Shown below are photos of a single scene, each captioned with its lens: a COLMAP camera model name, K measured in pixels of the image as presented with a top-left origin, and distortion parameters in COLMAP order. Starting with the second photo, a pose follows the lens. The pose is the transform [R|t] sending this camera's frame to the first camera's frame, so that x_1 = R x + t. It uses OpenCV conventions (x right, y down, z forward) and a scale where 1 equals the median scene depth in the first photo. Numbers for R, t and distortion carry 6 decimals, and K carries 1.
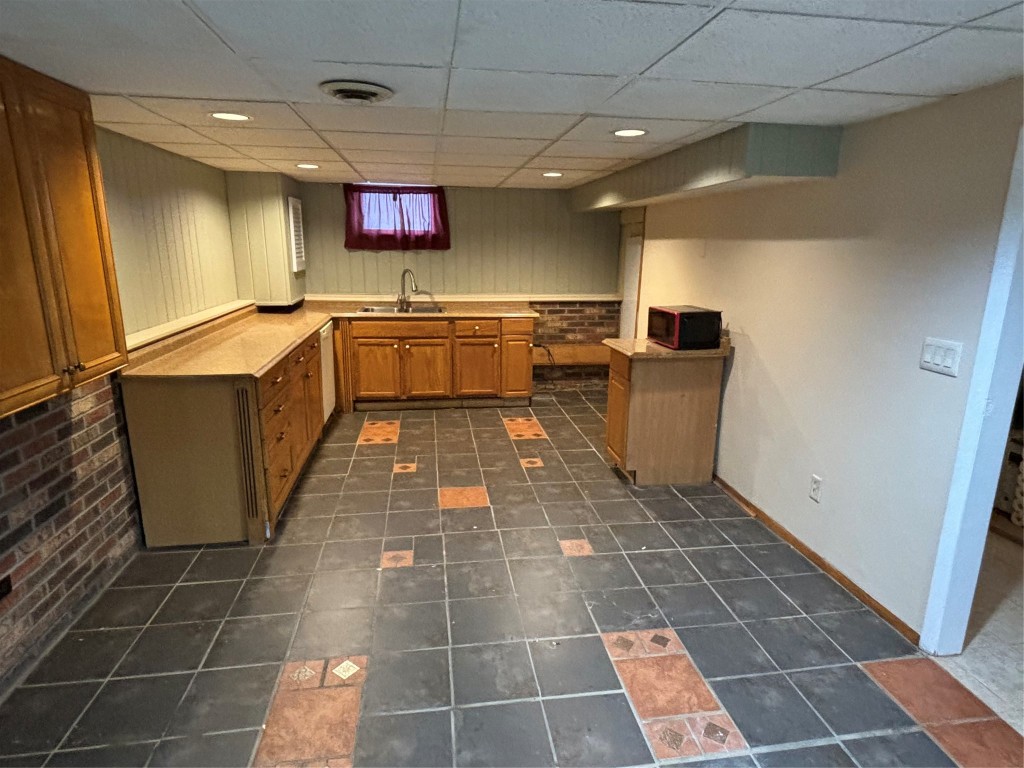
lens RADIAL K [[582.9, 0, 512.0], [0, 582.9, 384.0], [0, 0, 1]] dist [-0.001452, -0.000356]
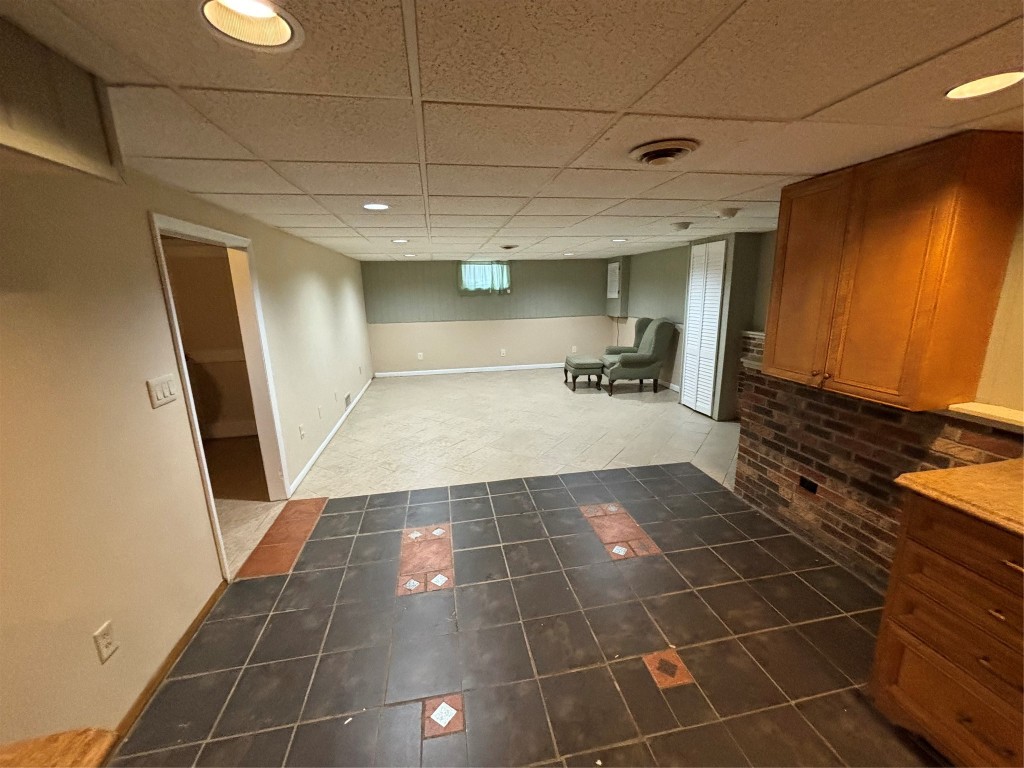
lens RADIAL K [[415.6, 0, 506.5], [0, 415.6, 386.1], [0, 0, 1]] dist [-0.001809, -0.000933]
pose [[-0.999466, 0.017754, -0.027443, 0.049429], [0.003451, 0.892246, 0.451536, -0.388623], [0.032502, 0.451200, -0.891831, 1.581389]]
